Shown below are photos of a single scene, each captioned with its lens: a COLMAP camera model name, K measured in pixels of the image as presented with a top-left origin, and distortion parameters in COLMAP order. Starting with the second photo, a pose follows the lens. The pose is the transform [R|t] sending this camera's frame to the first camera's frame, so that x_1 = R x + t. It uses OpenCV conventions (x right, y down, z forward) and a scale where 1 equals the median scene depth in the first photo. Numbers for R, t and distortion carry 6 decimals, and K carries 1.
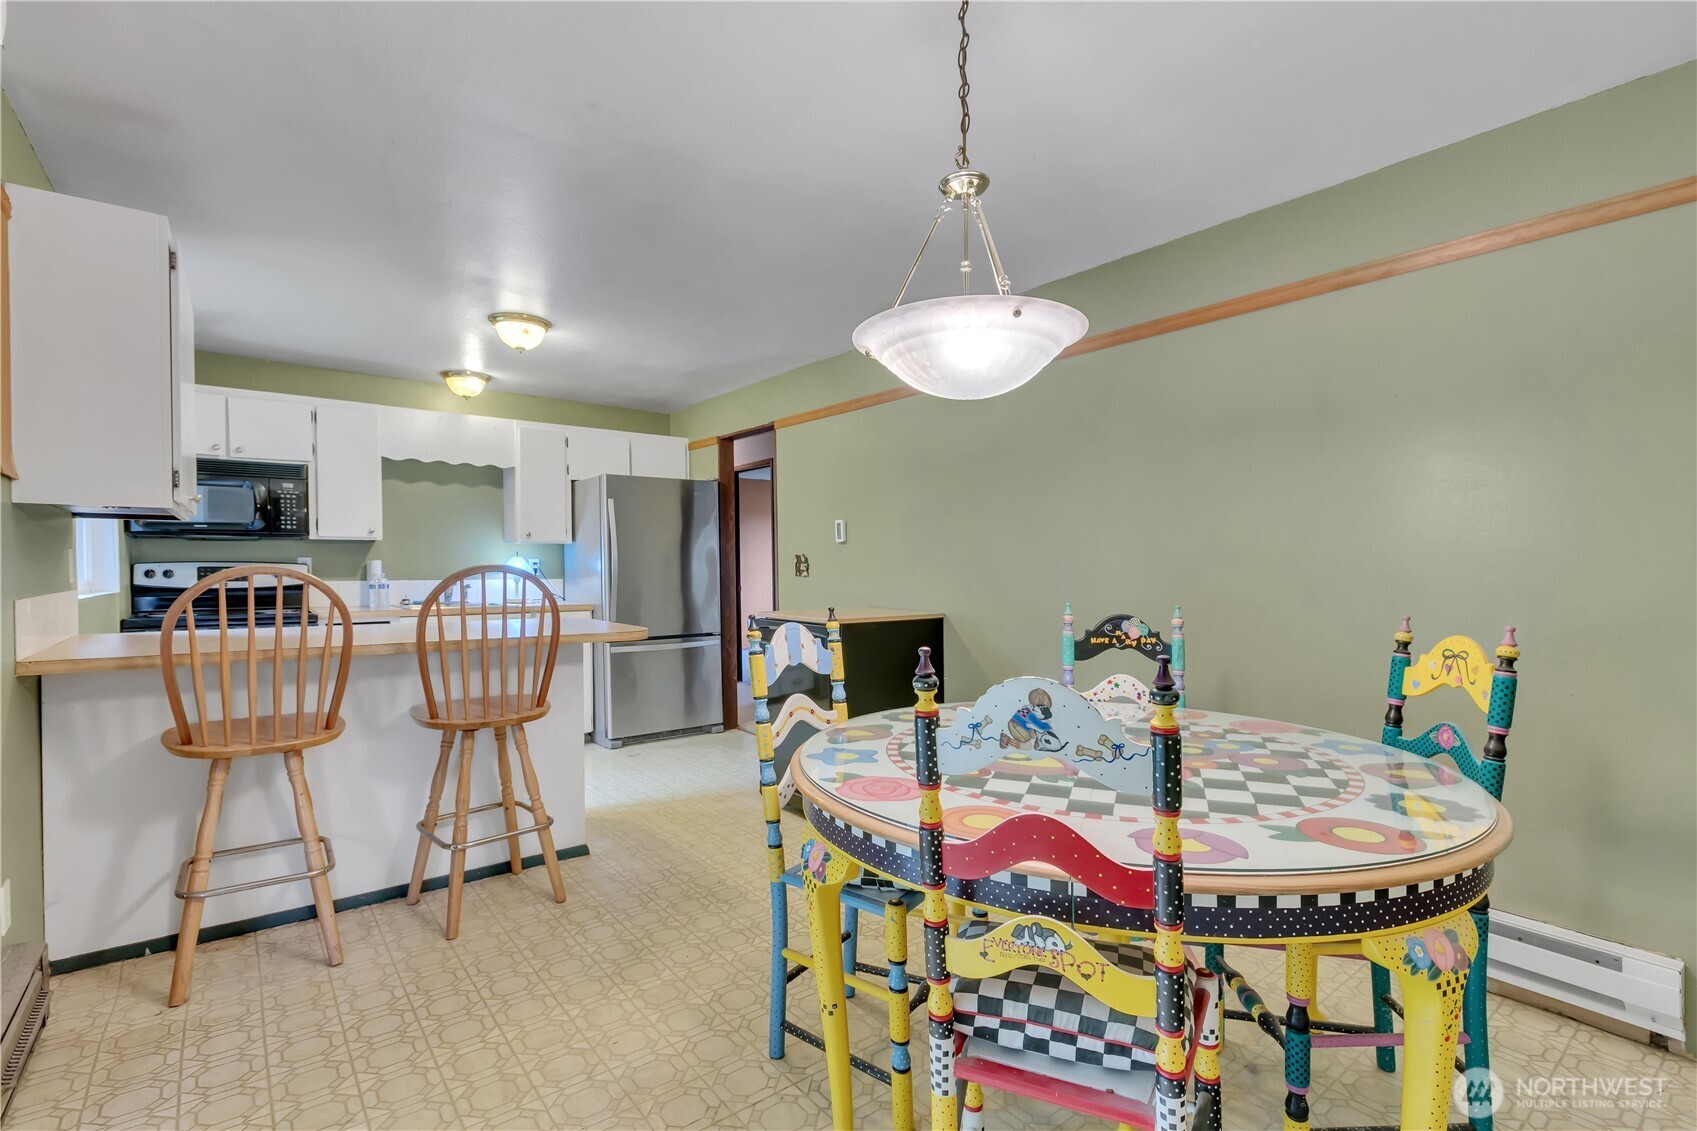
lens RADIAL K [[748.6, 0, 837.1], [0, 748.6, 593.2], [0, 0, 1]] dist [0.001860, 0.000437]
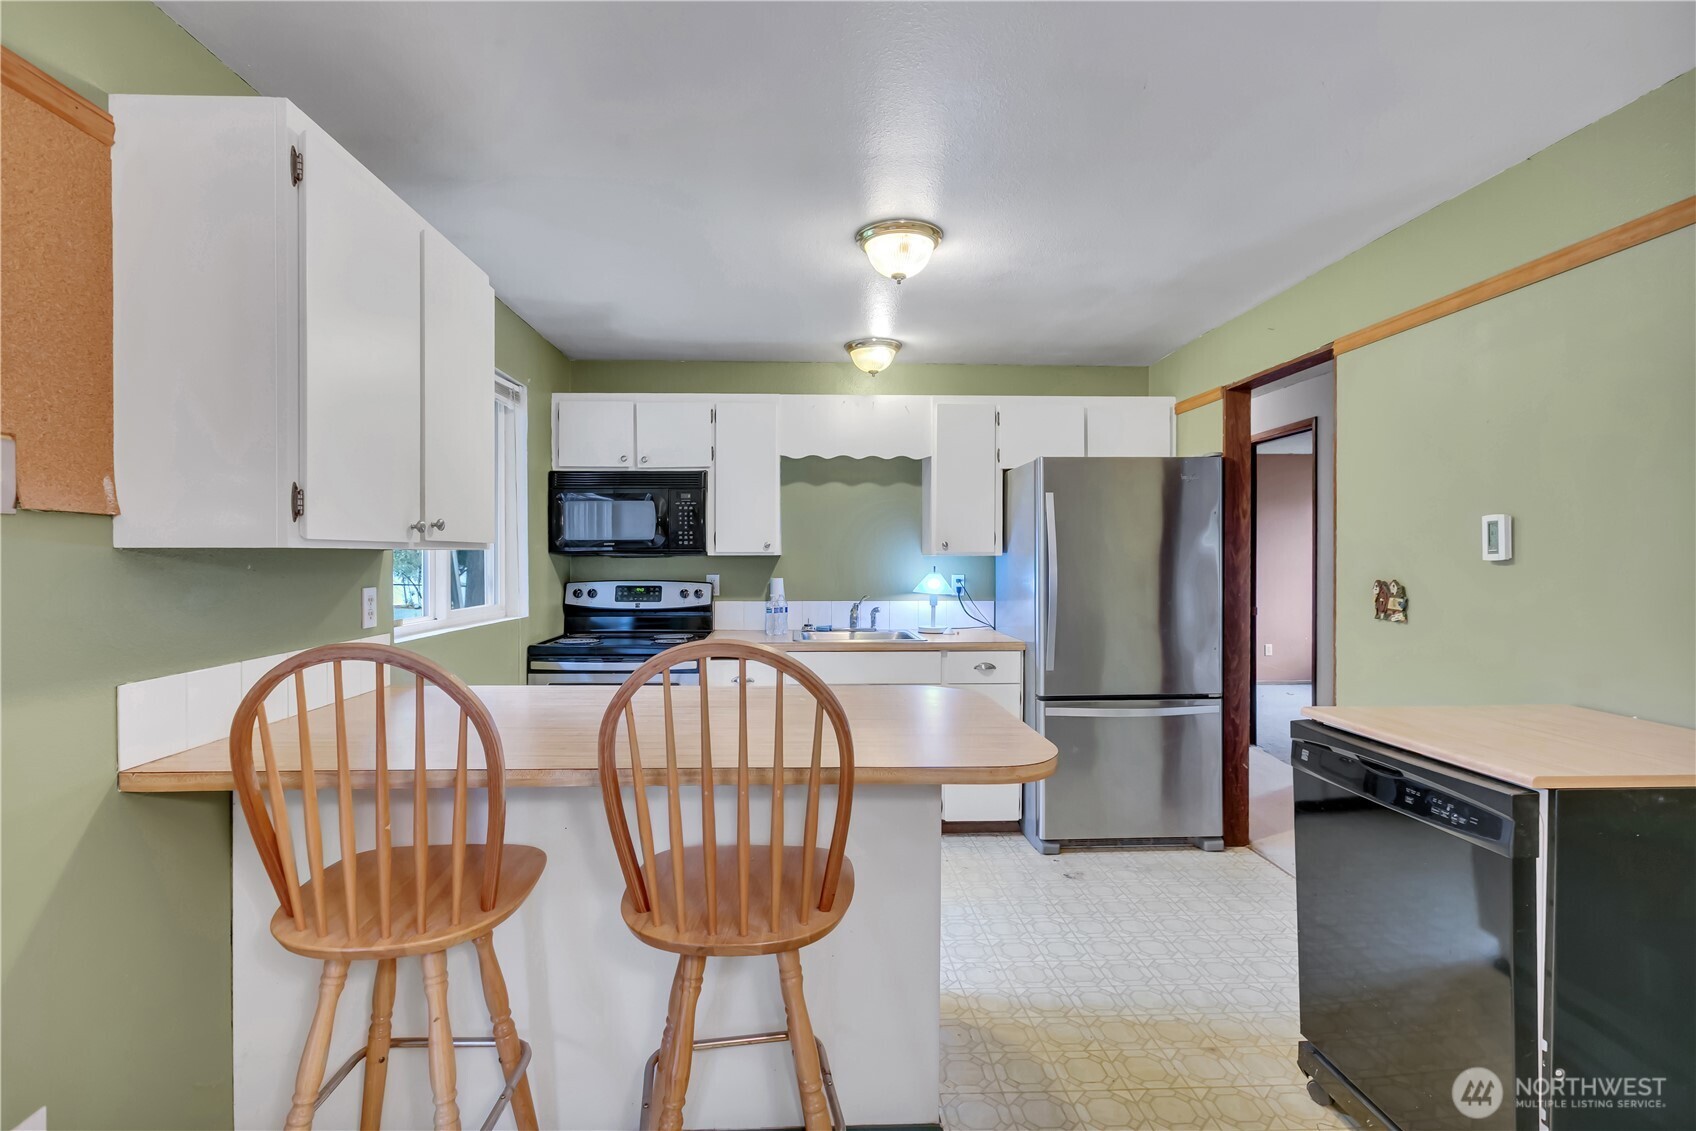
lens RADIAL K [[772.1, 0, 843.9], [0, 772.1, 579.0], [0, 0, 1]] dist [0.002356, 0.000017]
pose [[0.816040, 0.016906, -0.577748, -0.047386], [-0.022209, 0.999751, -0.002115, -0.042916], [0.577569, 0.014557, 0.816212, 0.327077]]
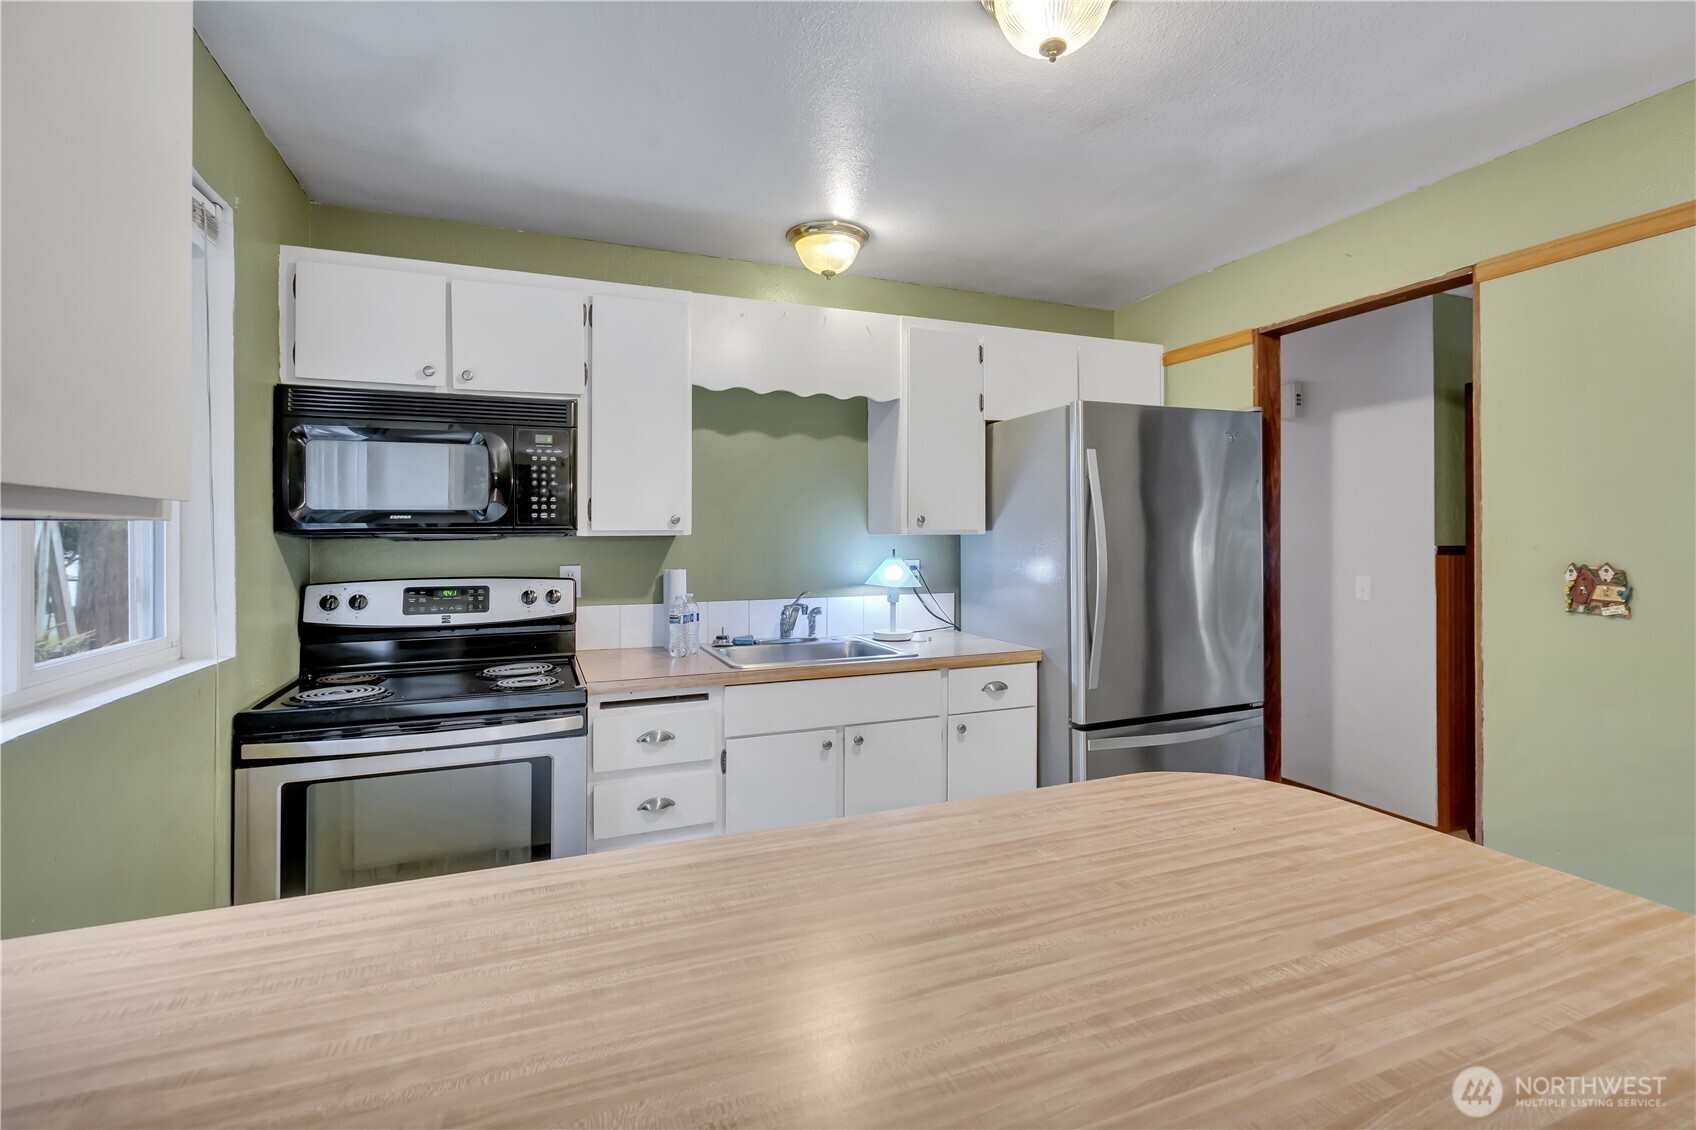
lens RADIAL K [[757.8, 0, 853.3], [0, 757.8, 541.9], [0, 0, 1]] dist [0.004648, 0.000447]
pose [[0.962031, -0.002480, -0.272928, -0.330228], [-0.005608, 0.999568, -0.028851, -0.049118], [0.272882, 0.029286, 0.961602, 0.480806]]
